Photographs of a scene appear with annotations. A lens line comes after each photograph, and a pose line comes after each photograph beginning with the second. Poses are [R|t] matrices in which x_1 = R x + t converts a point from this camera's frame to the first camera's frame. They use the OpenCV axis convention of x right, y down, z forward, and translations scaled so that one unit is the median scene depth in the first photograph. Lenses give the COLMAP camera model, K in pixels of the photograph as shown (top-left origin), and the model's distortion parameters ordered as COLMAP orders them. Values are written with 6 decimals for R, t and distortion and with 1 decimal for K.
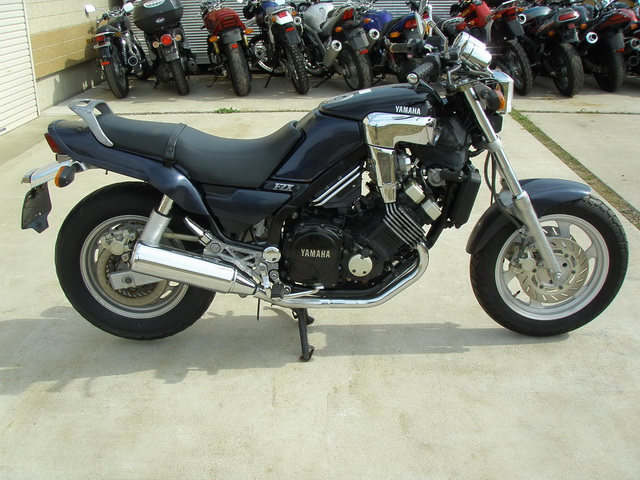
lens RADIAL K [[706.5, 0, 323.3], [0, 706.5, 247.1], [0, 0, 1]] dist [-0.142205, 0.000000]
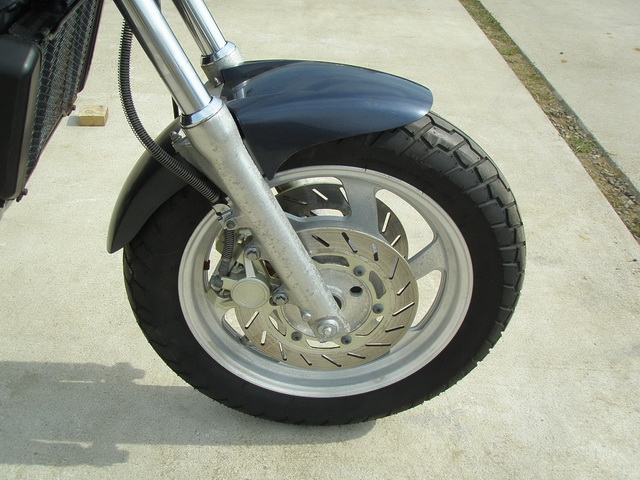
lens RADIAL K [[706.5, 0, 317.9], [0, 706.5, 236.6], [0, 0, 1]] dist [-0.142205, 0.000000]
pose [[0.995349, 0.050757, 0.081877, 0.306218], [-0.065650, 0.979406, 0.190929, -0.082031], [-0.070500, -0.195416, 0.978183, 0.648676]]
